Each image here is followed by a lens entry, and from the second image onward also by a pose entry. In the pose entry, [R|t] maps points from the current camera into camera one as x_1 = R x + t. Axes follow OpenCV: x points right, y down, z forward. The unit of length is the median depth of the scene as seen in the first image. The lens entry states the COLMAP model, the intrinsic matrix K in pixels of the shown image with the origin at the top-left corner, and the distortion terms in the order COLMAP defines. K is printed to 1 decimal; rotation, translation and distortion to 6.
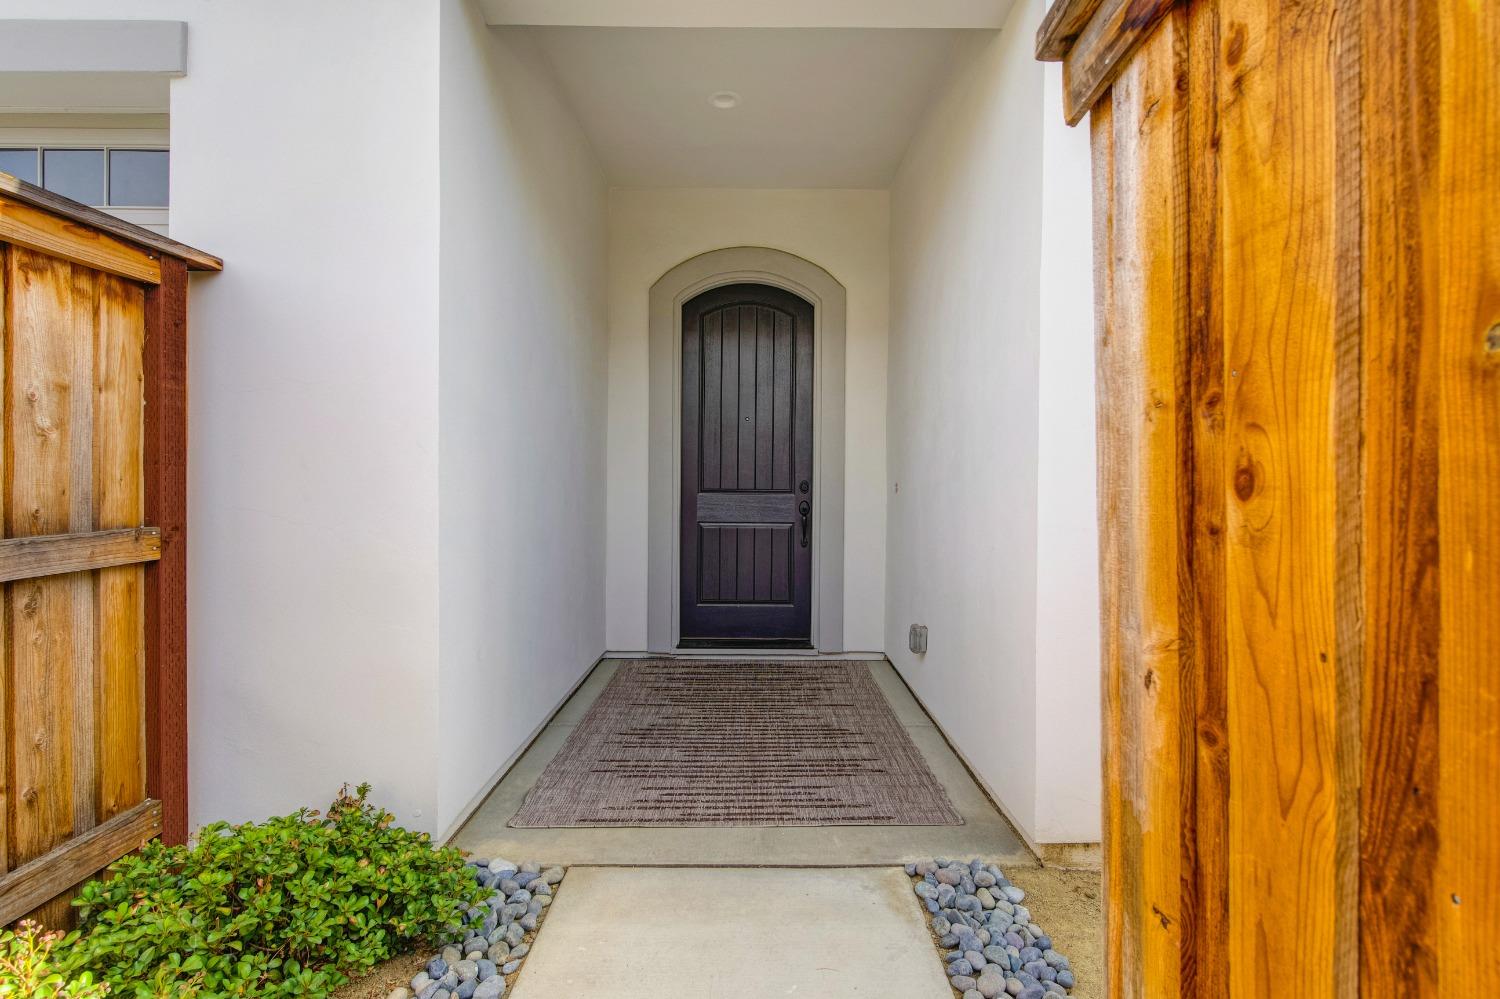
lens RADIAL K [[722.7, 0, 769.7], [0, 722.7, 477.9], [0, 0, 1]] dist [-0.007571, 0.000565]
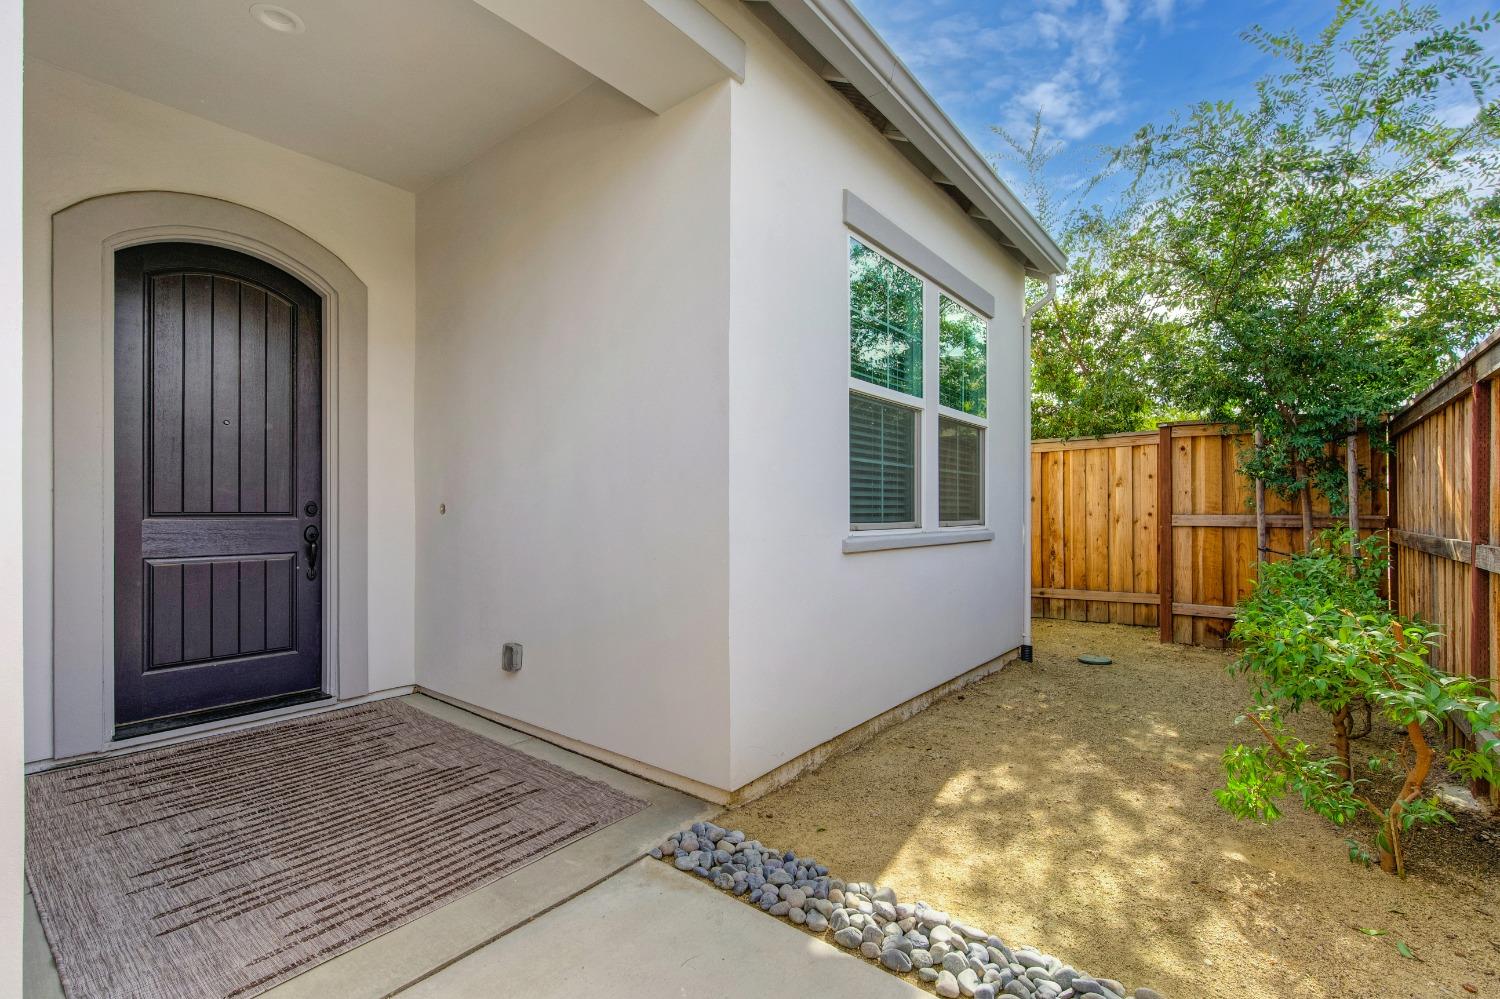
lens RADIAL K [[663.8, 0, 753.8], [0, 663.8, 492.5], [0, 0, 1]] dist [-0.003554, -0.000454]
pose [[0.634961, 0.008438, 0.772498, -0.323090], [-0.000155, 0.999942, -0.010795, 0.002916], [-0.772544, 0.006735, 0.634926, 0.159559]]
